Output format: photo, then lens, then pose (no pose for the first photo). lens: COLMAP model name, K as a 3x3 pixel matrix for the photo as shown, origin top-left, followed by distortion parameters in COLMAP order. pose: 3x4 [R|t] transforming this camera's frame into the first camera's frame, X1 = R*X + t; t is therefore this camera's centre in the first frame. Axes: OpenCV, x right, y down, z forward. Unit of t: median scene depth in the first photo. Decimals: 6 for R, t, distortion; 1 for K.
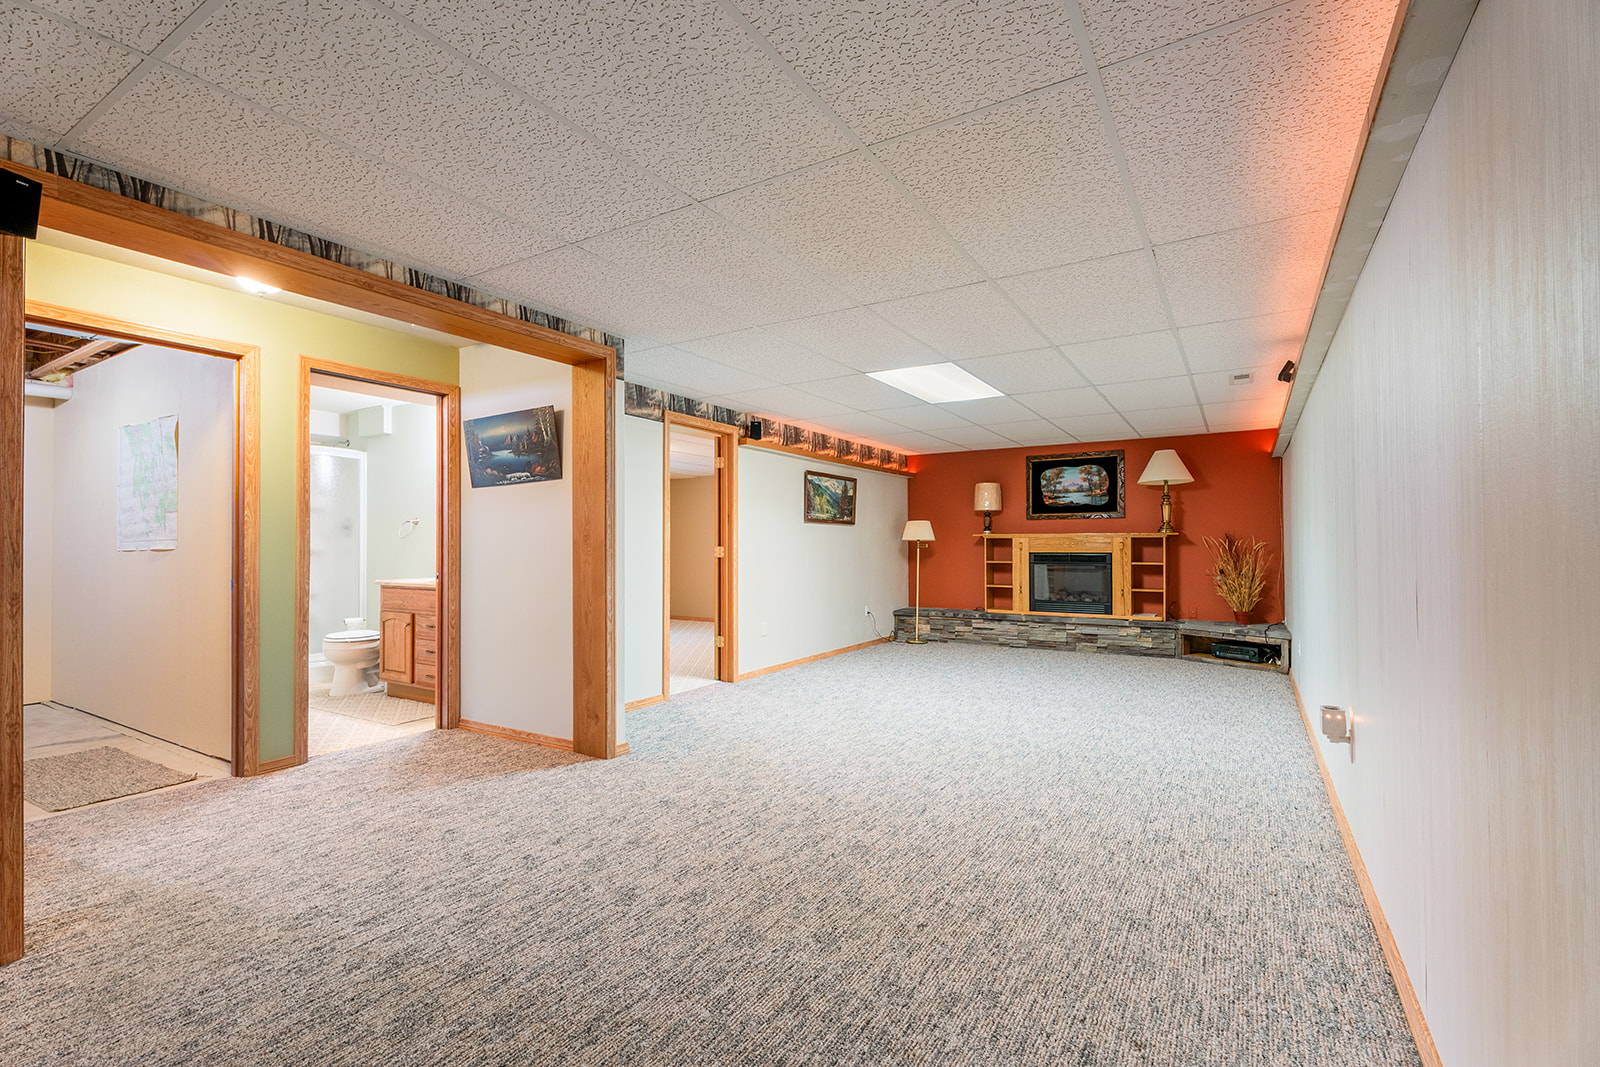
lens RADIAL K [[725.9, 0, 802.8], [0, 725.9, 531.0], [0, 0, 1]] dist [0.005464, -0.002316]
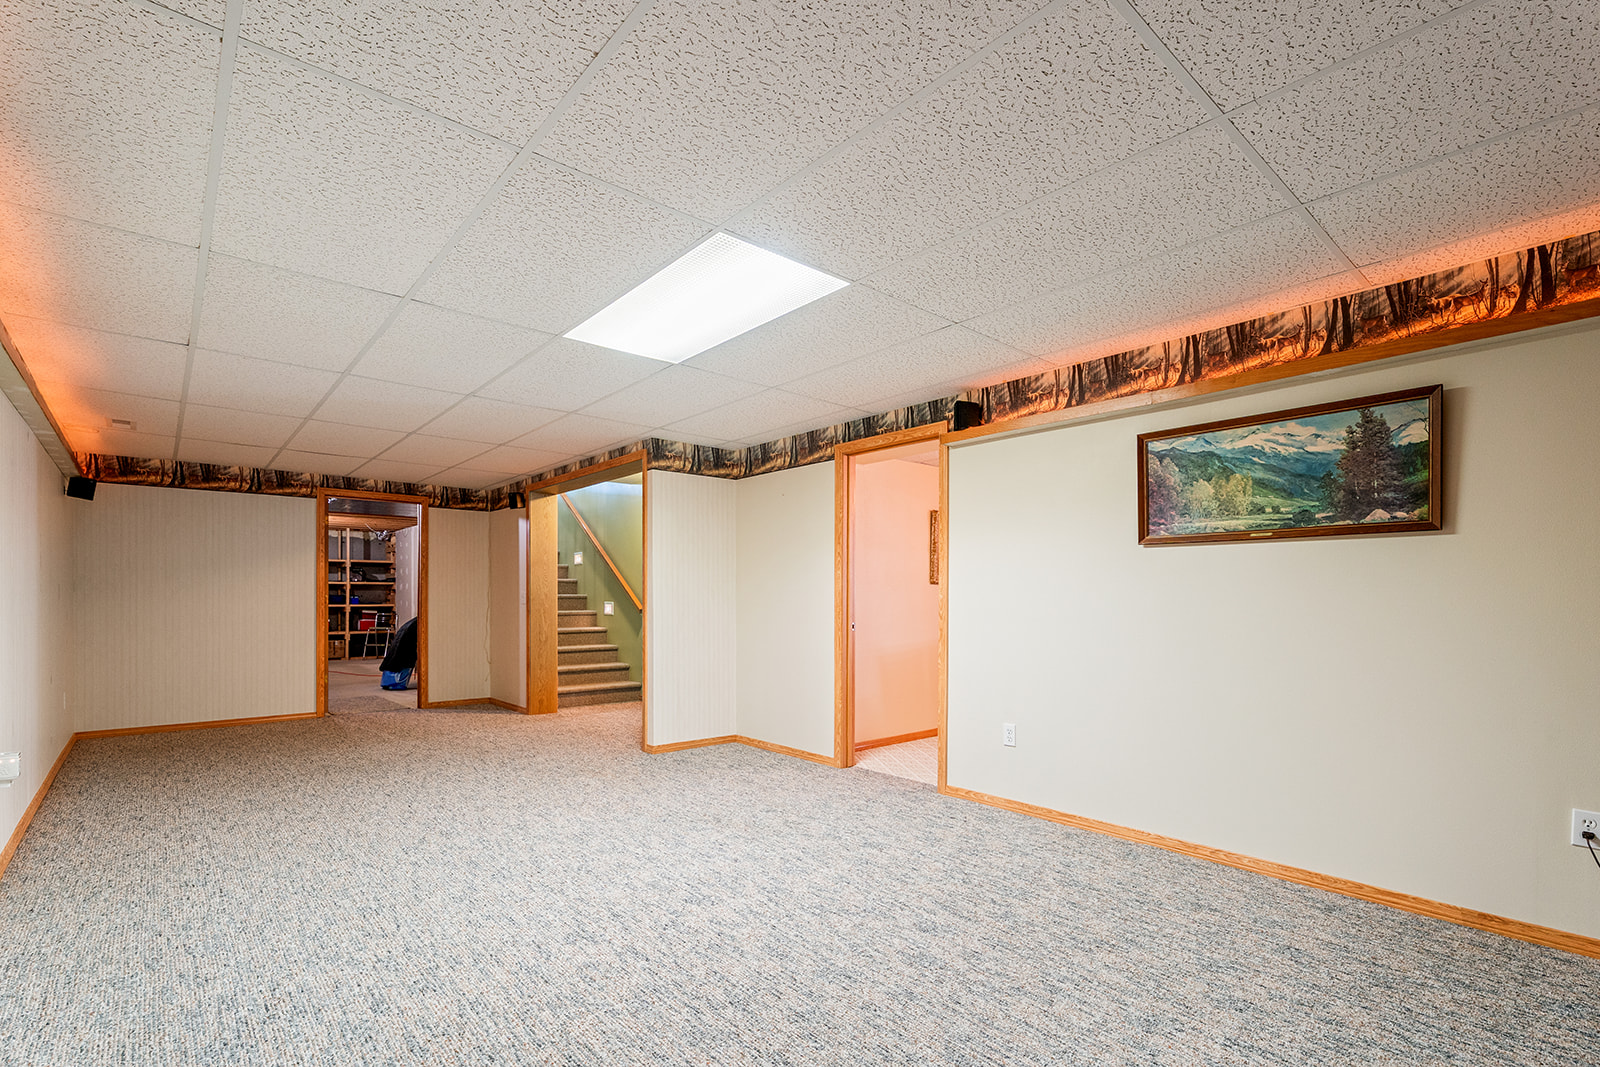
lens RADIAL K [[725.9, 0, 769.6], [0, 725.9, 602.4], [0, 0, 1]] dist [0.005464, -0.002316]
pose [[-0.320572, 0.012901, -0.947136, 0.572231], [0.023779, 0.999702, 0.005568, 0.017965], [0.946926, -0.020737, -0.320783, 0.997435]]
